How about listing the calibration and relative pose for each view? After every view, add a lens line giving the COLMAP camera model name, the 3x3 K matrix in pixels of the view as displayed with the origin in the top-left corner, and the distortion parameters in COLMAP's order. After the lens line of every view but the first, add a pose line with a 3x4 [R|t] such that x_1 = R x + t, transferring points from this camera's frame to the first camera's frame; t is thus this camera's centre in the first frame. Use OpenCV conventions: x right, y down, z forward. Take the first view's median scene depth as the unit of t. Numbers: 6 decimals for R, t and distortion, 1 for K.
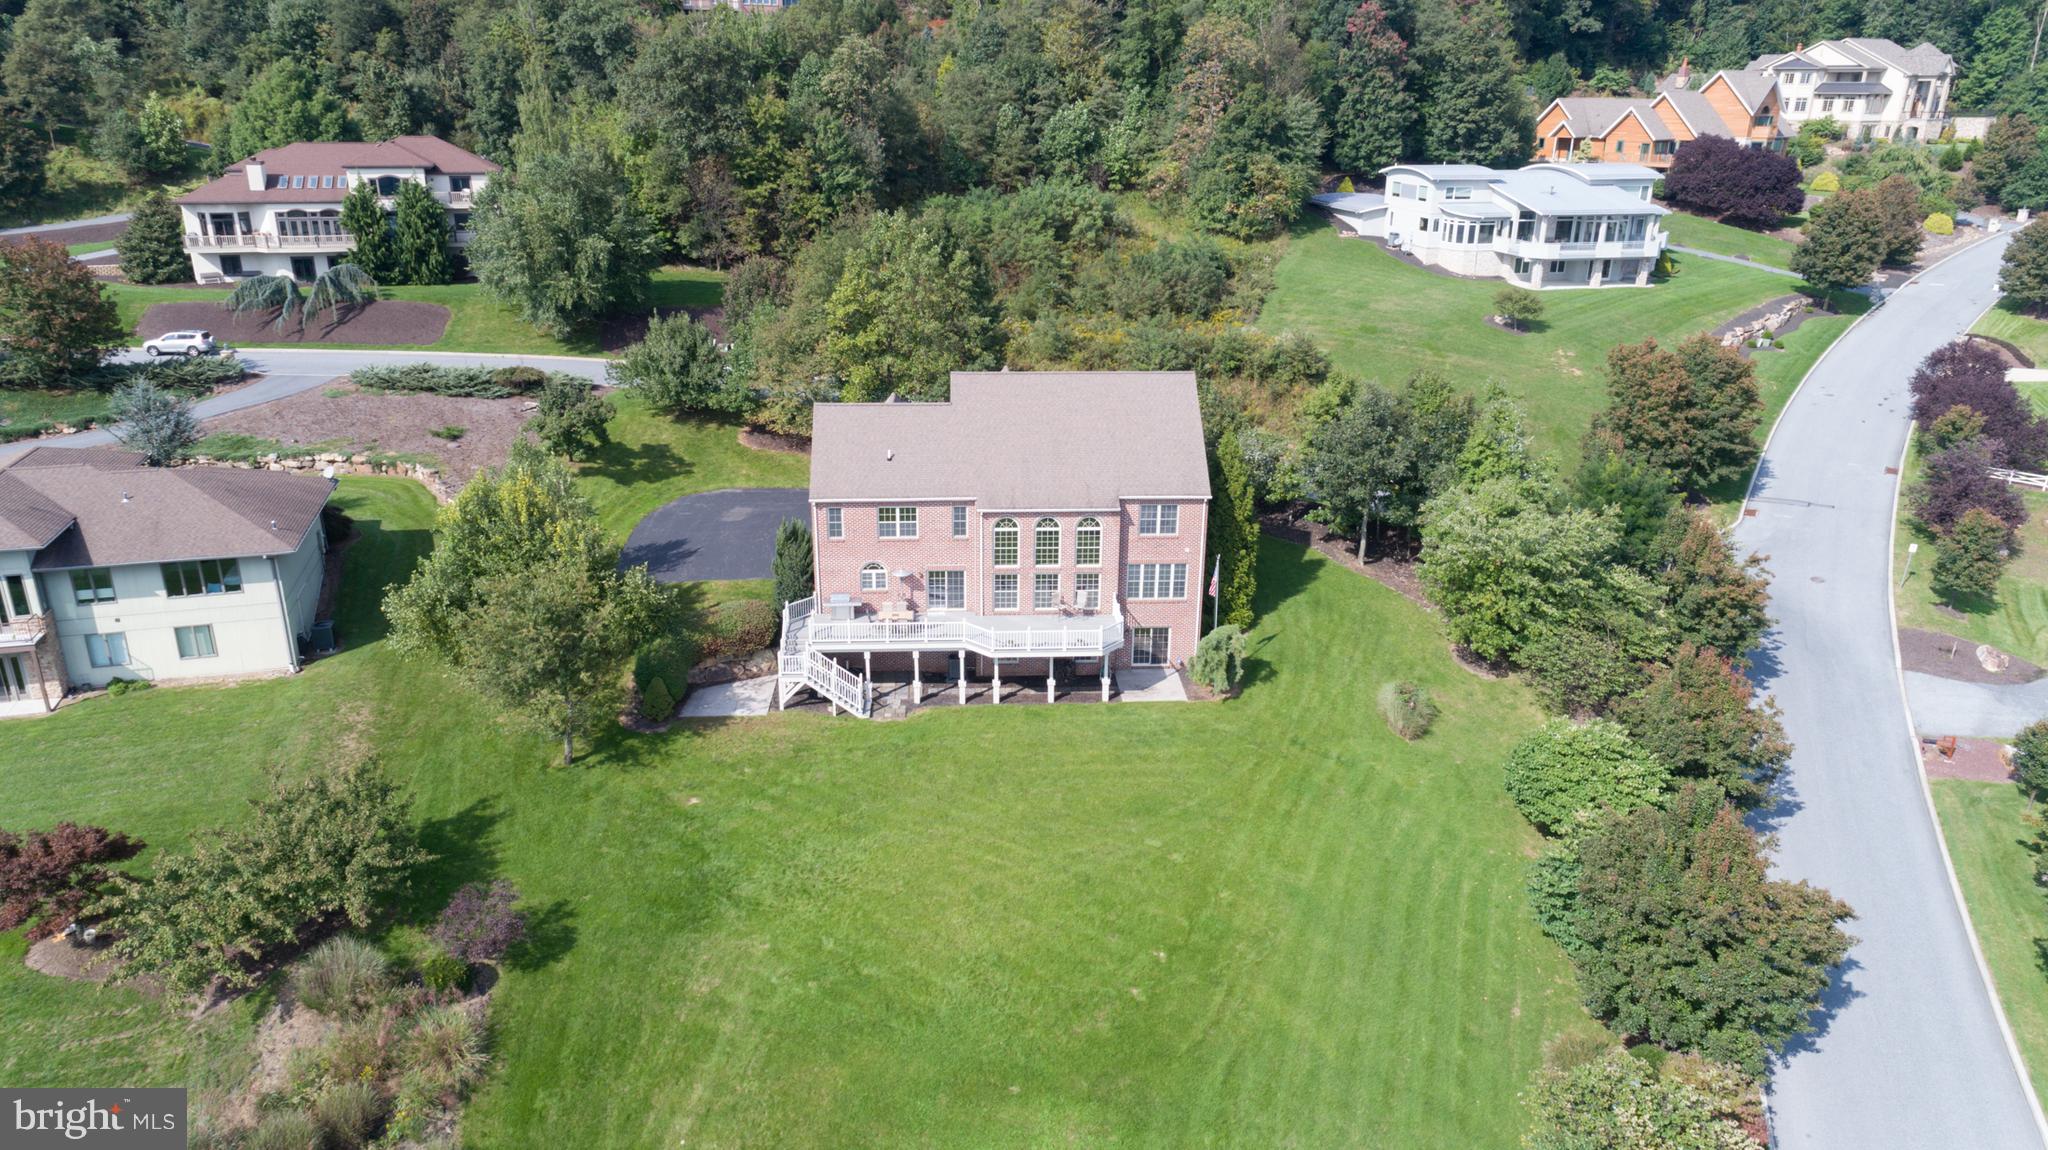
lens RADIAL K [[1399.9, 0, 1025.9], [0, 1399.9, 571.0], [0, 0, 1]] dist [-0.002857, 0.012071]
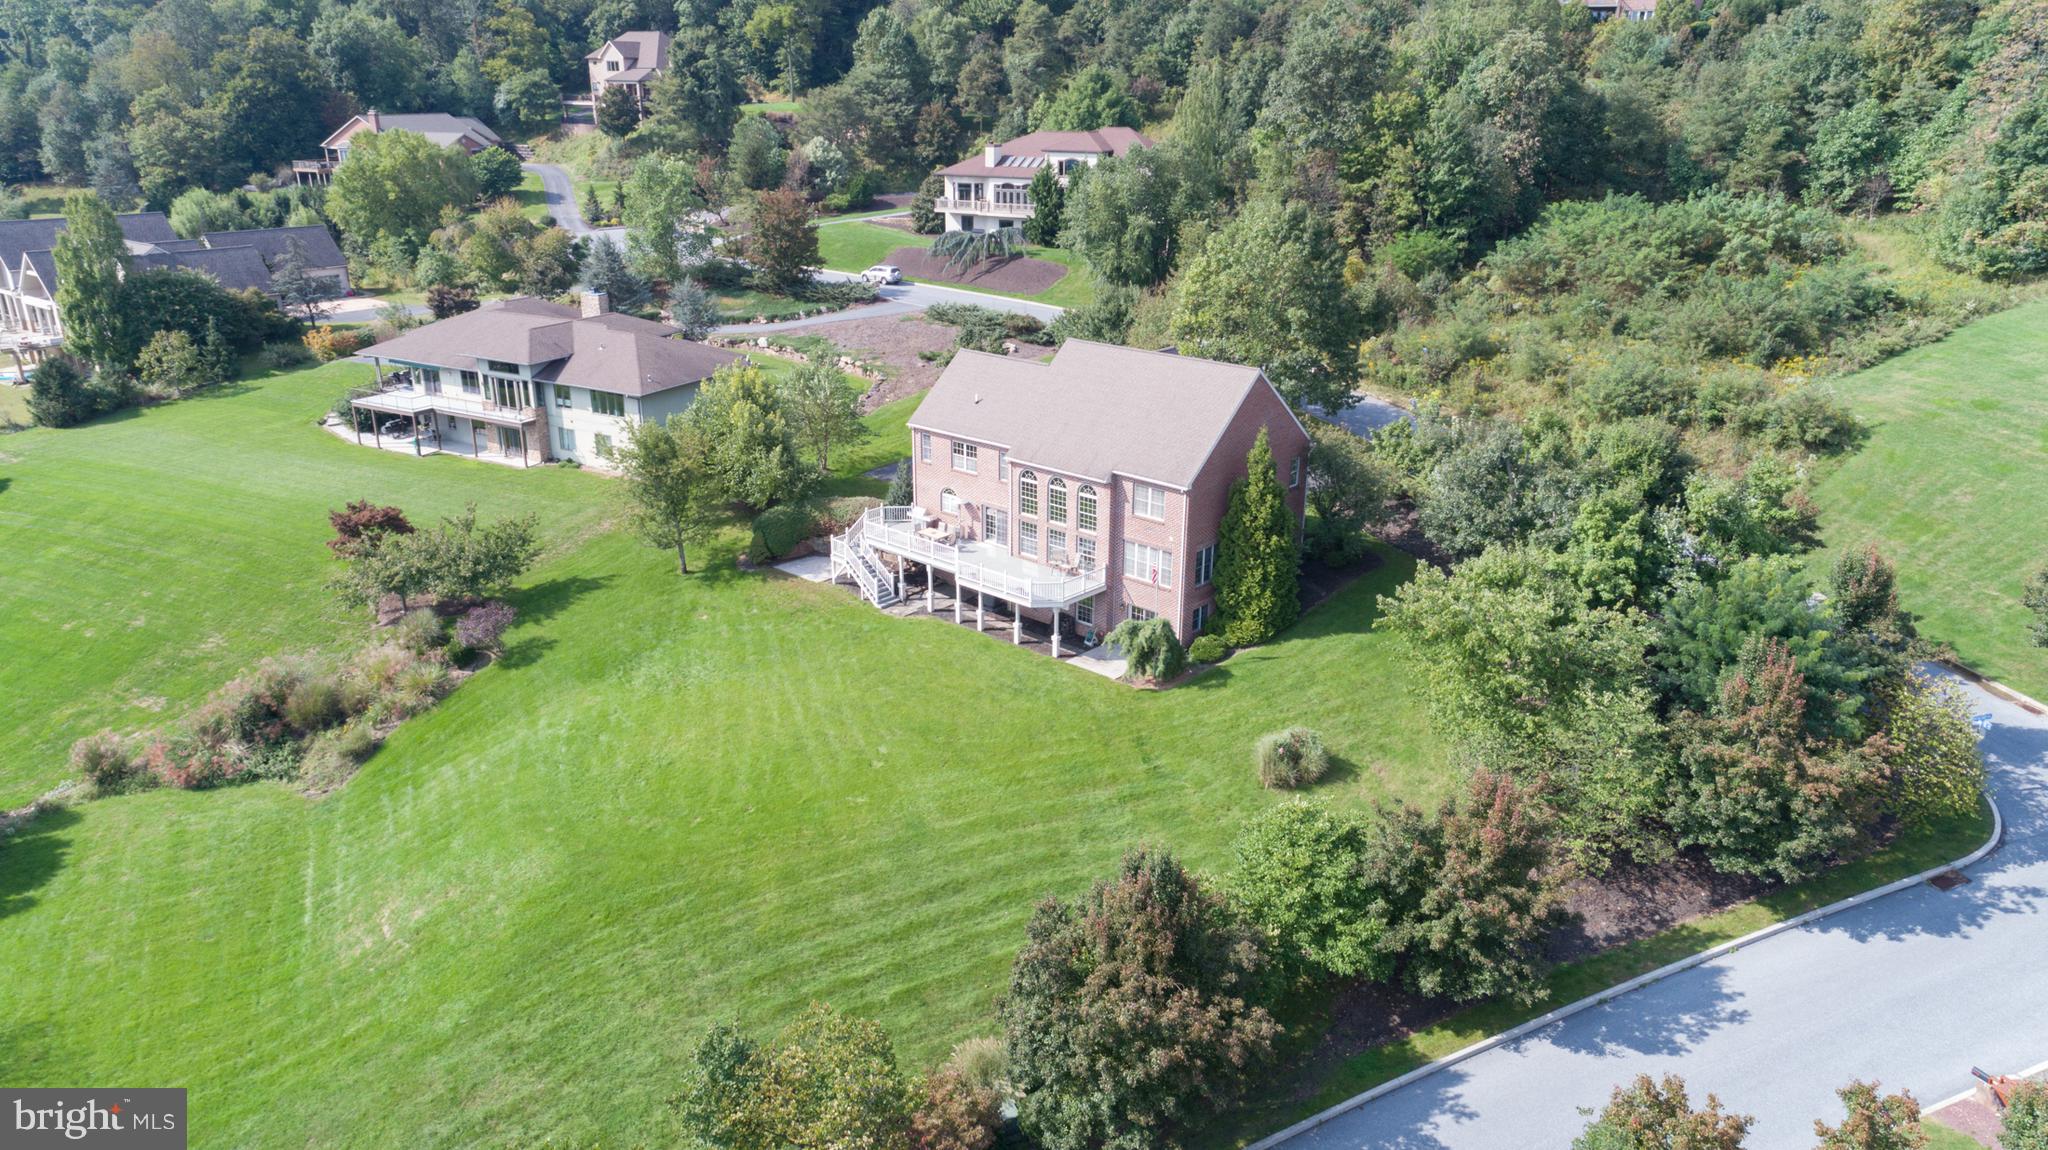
lens RADIAL K [[1399.9, 0, 1022.9], [0, 1399.9, 576.1], [0, 0, 1]] dist [-0.002857, 0.012071]
pose [[0.682167, 0.235107, -0.692368, 0.473570], [-0.236111, 0.966999, 0.095731, -0.038314], [0.692026, 0.098172, 0.715166, 0.136748]]
